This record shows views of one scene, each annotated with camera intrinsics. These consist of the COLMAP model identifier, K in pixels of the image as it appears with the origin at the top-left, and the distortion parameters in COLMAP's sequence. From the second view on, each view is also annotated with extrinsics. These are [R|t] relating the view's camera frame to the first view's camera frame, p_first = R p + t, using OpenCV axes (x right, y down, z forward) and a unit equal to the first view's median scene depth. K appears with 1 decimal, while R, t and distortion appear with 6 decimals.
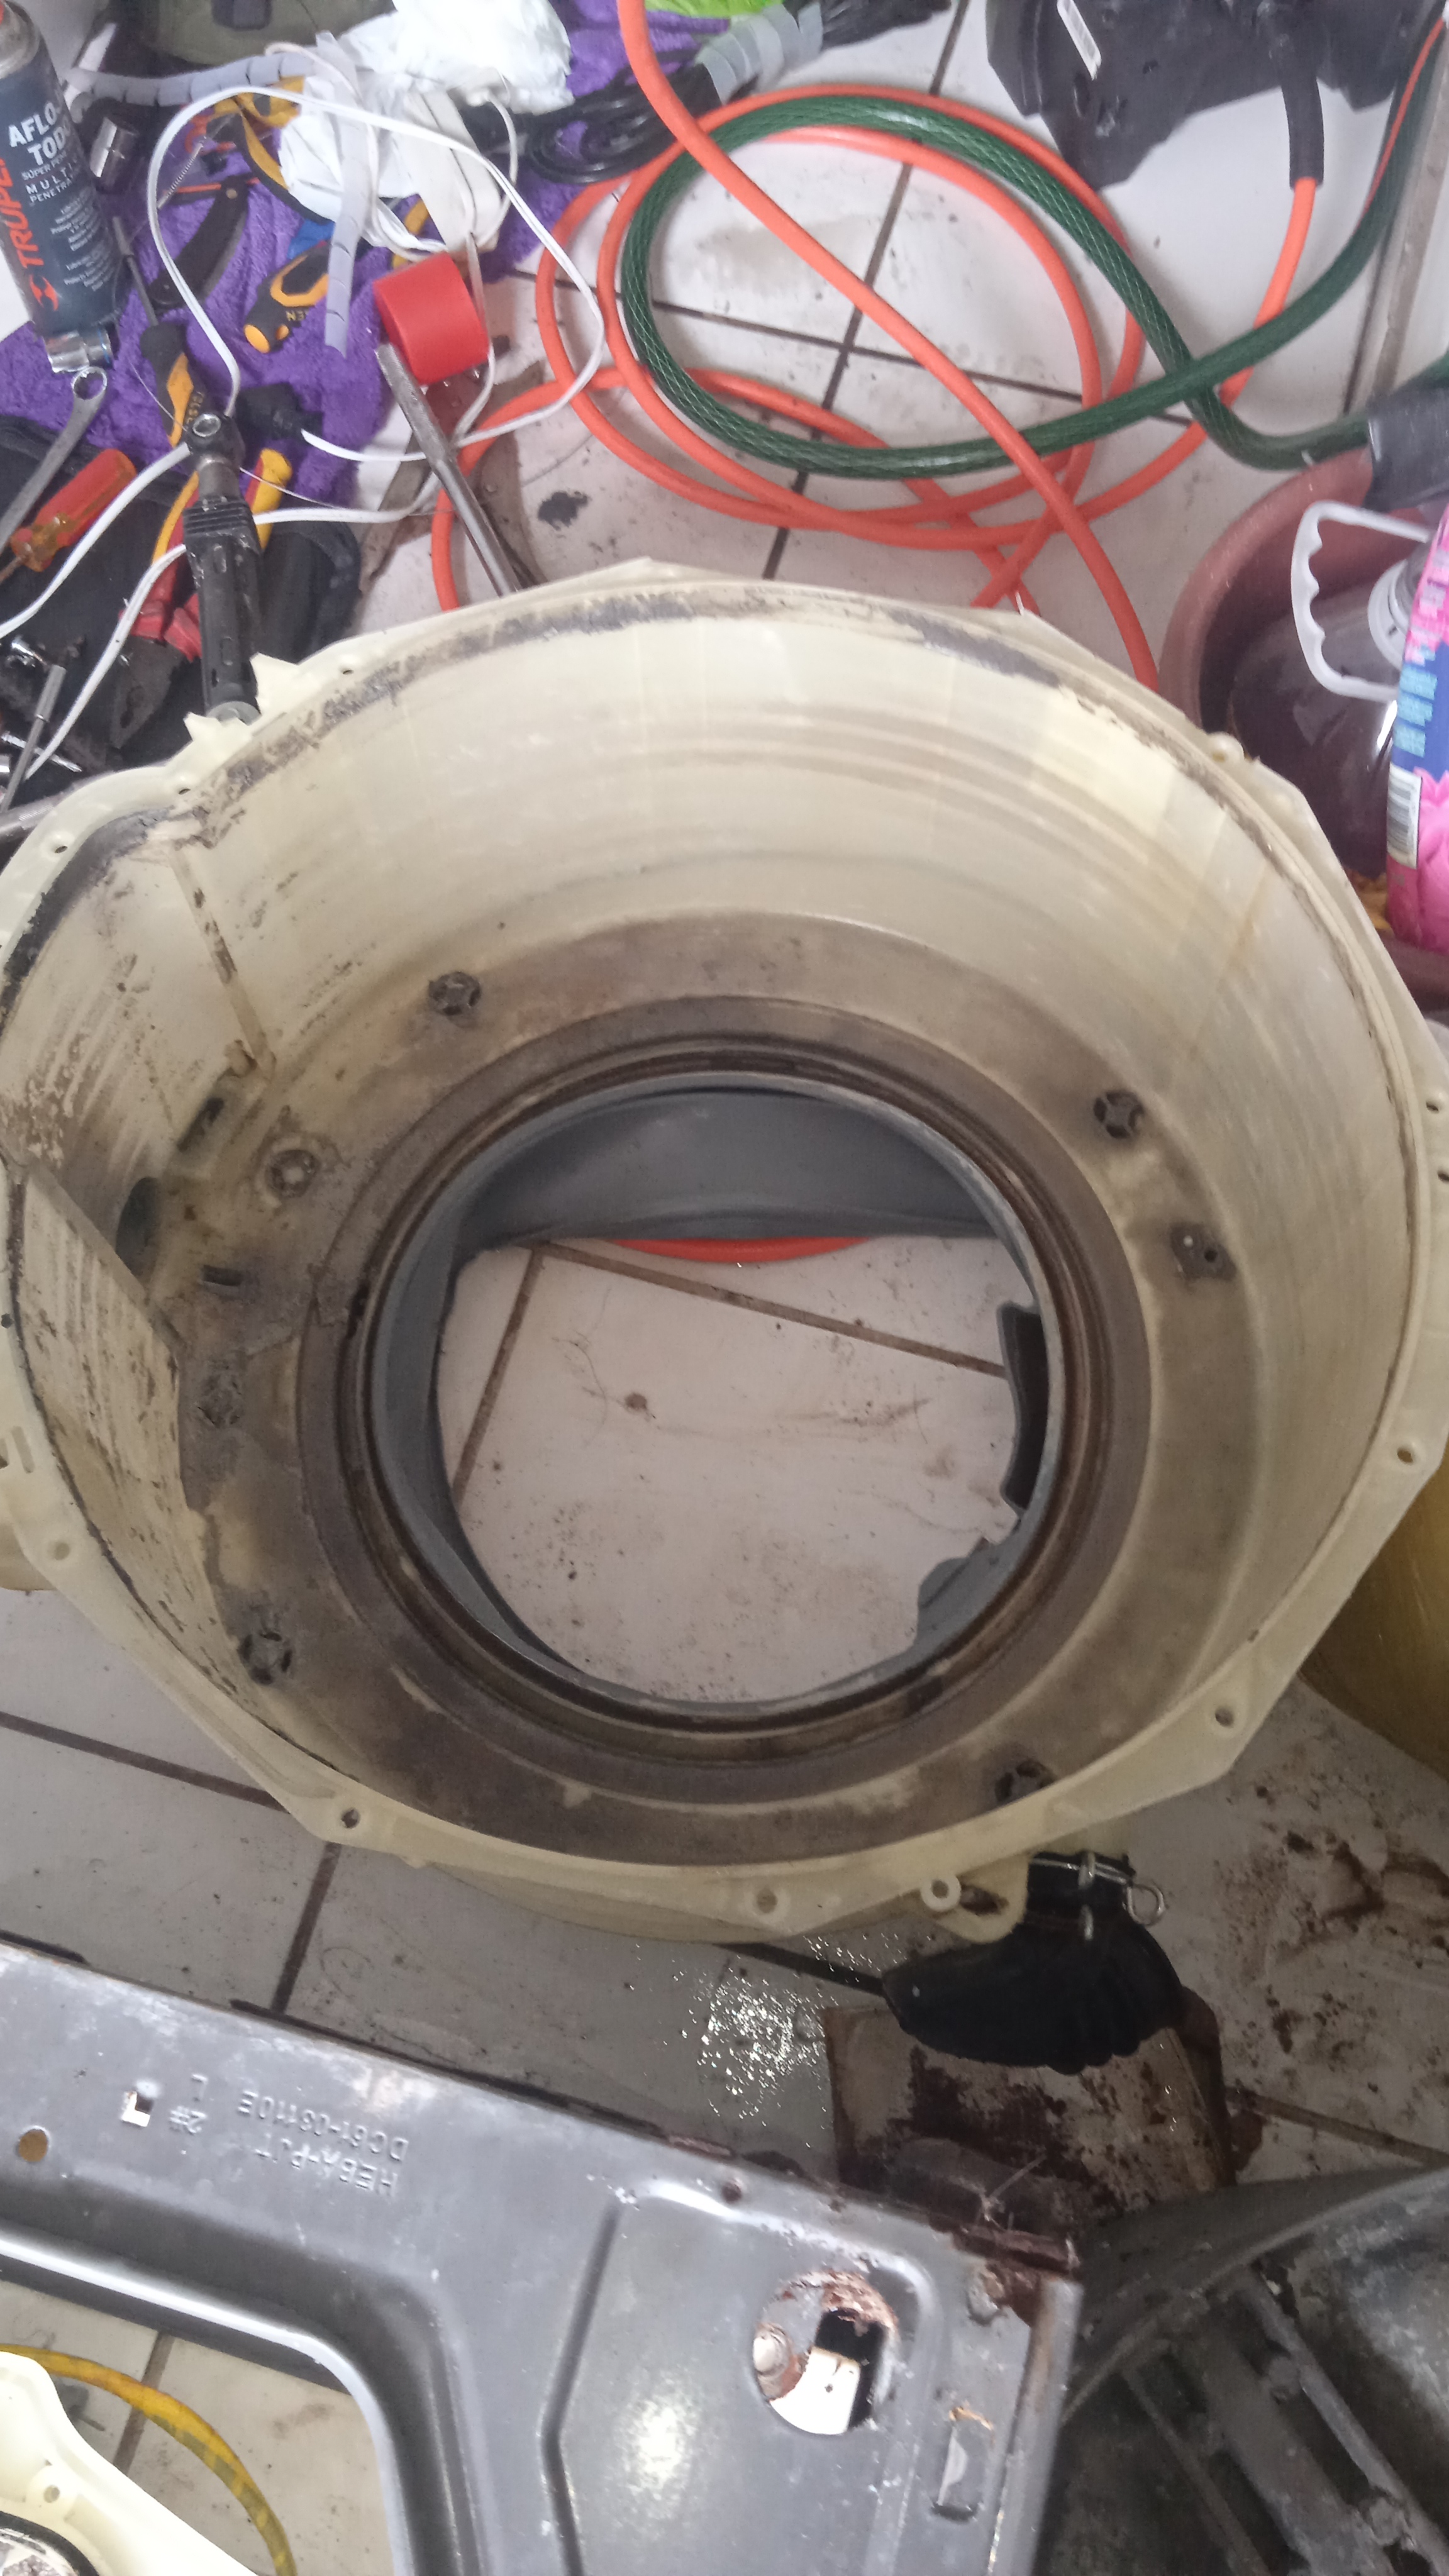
lens RADIAL K [[2154.5, 0, 725.5], [0, 2154.5, 1291.1], [0, 0, 1]] dist [0.026902, -0.033698]
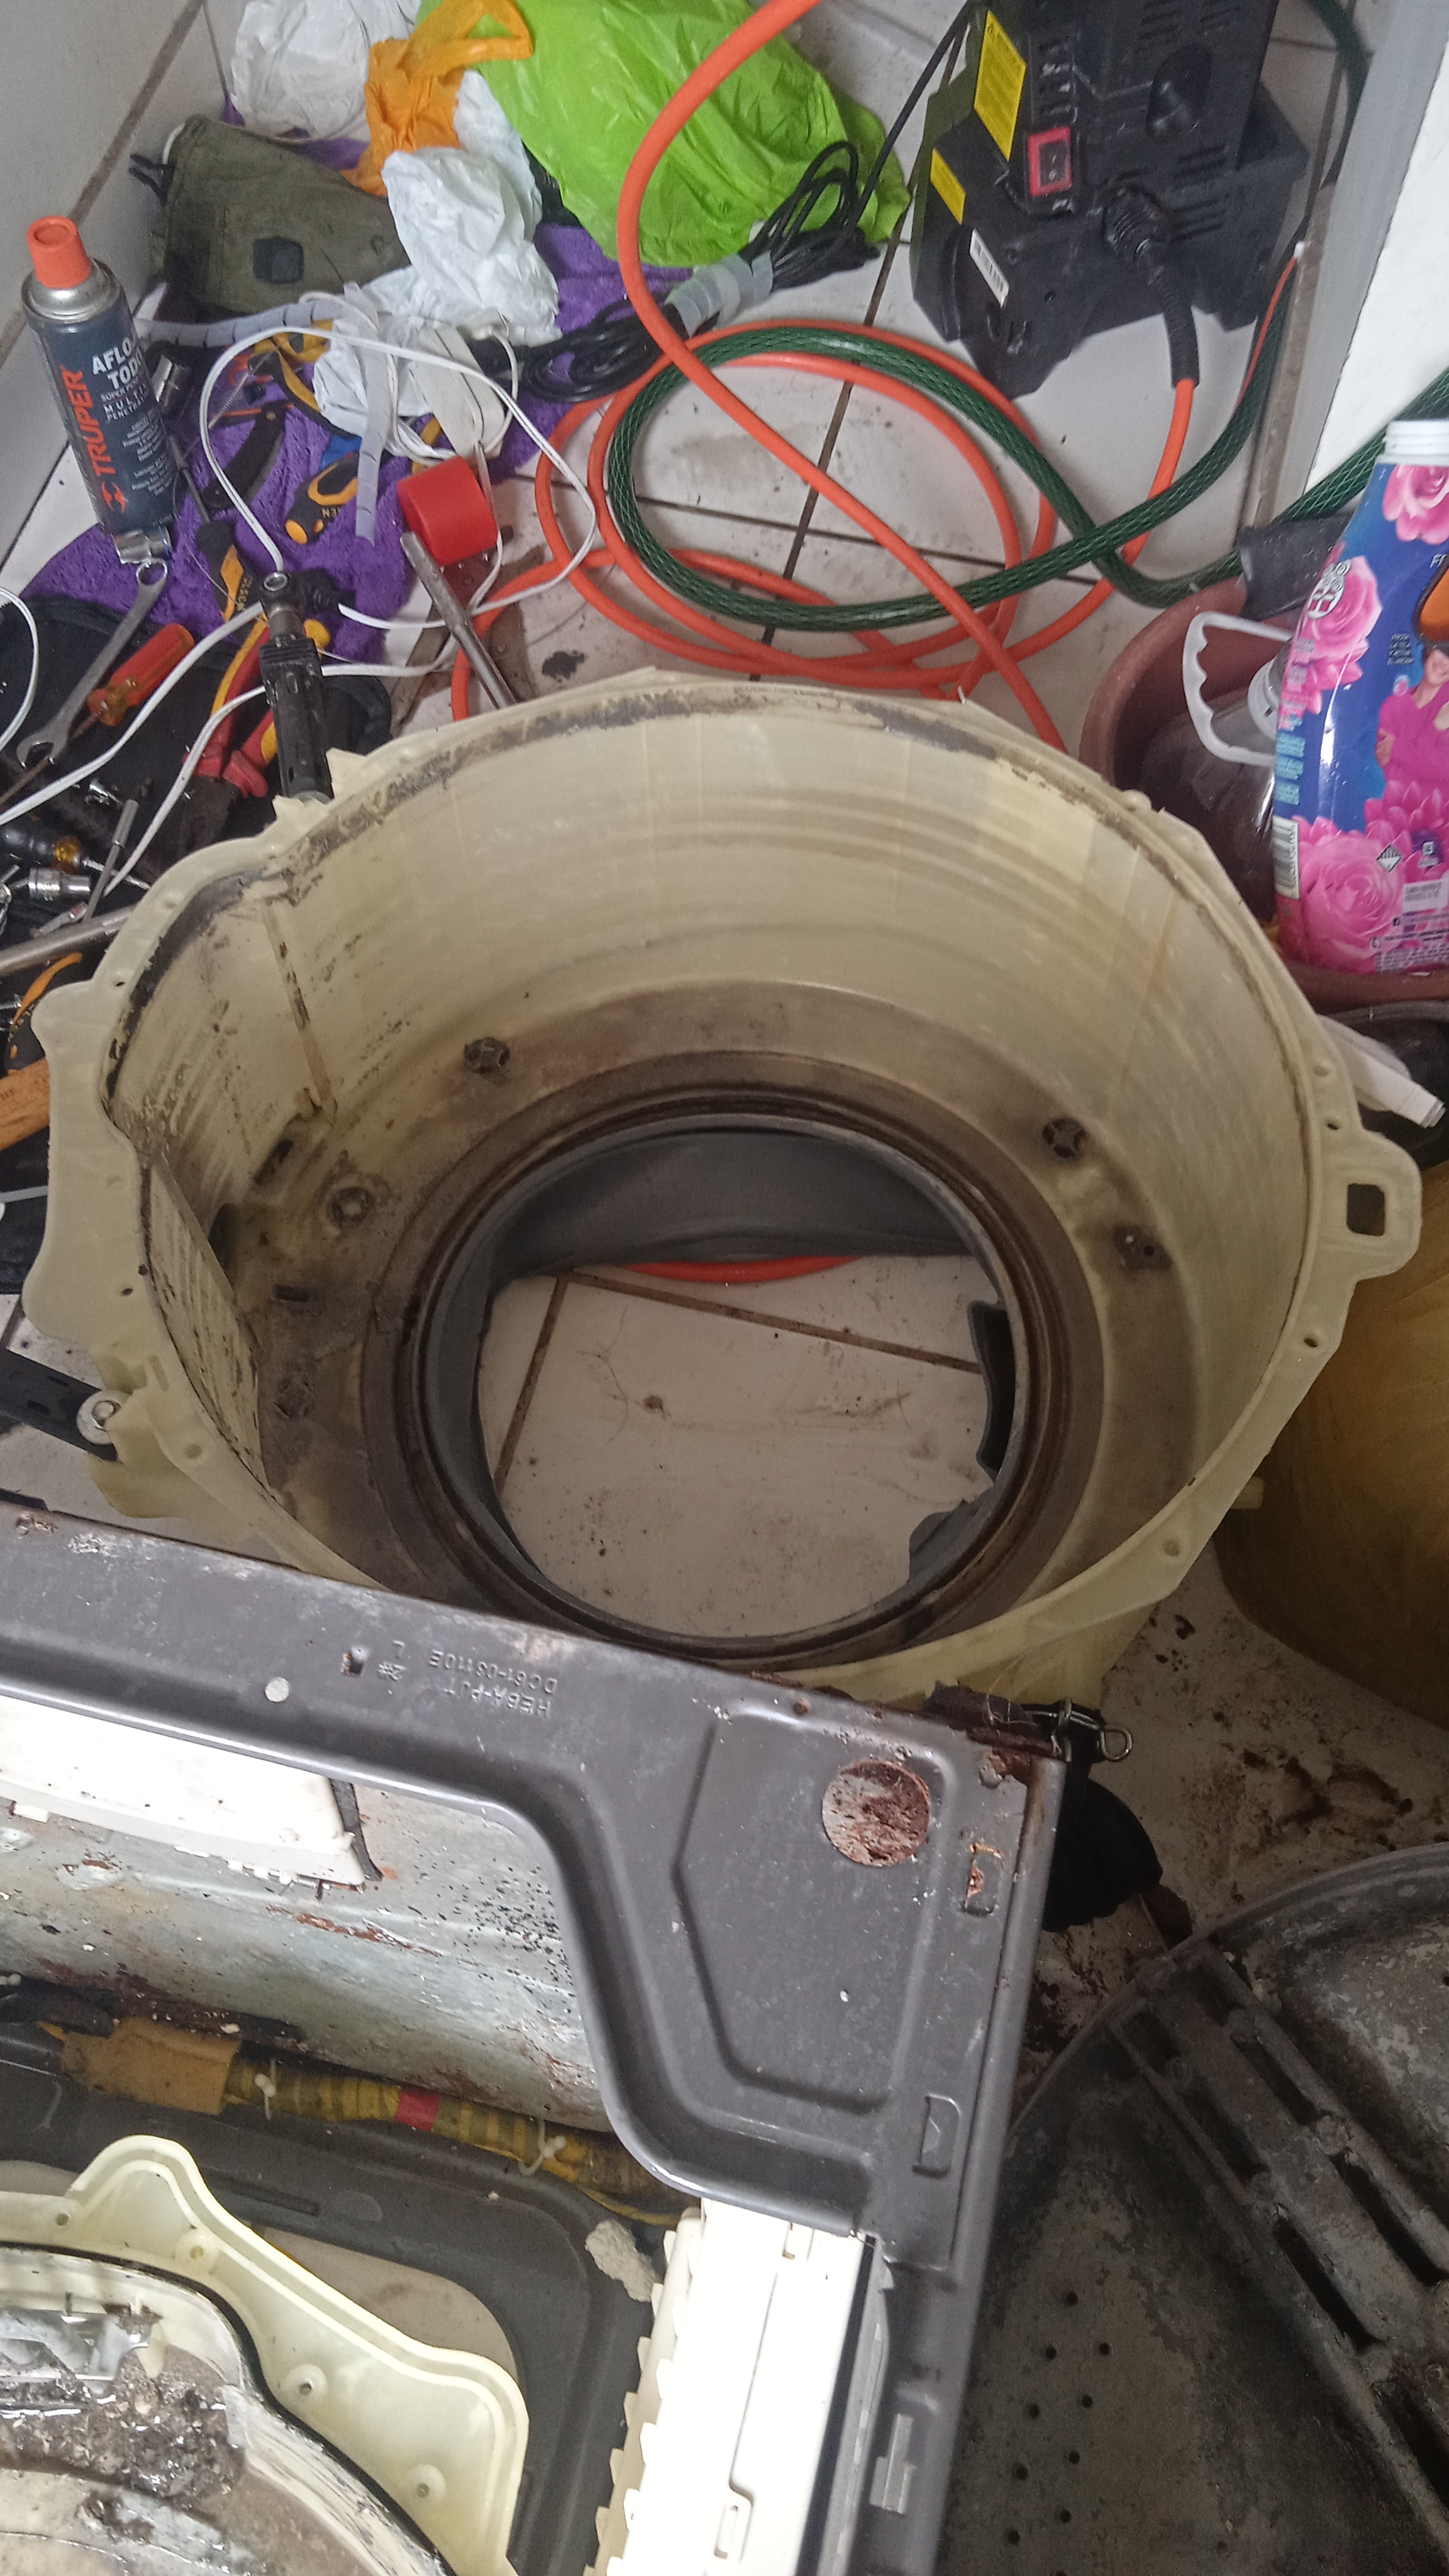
lens RADIAL K [[2154.5, 0, 725.4], [0, 2154.5, 1282.2], [0, 0, 1]] dist [0.026902, -0.033698]
pose [[0.999404, -0.028783, 0.019053, -0.025435], [0.030718, 0.993390, -0.110601, 0.124178], [-0.015744, 0.111121, 0.993682, -0.147065]]
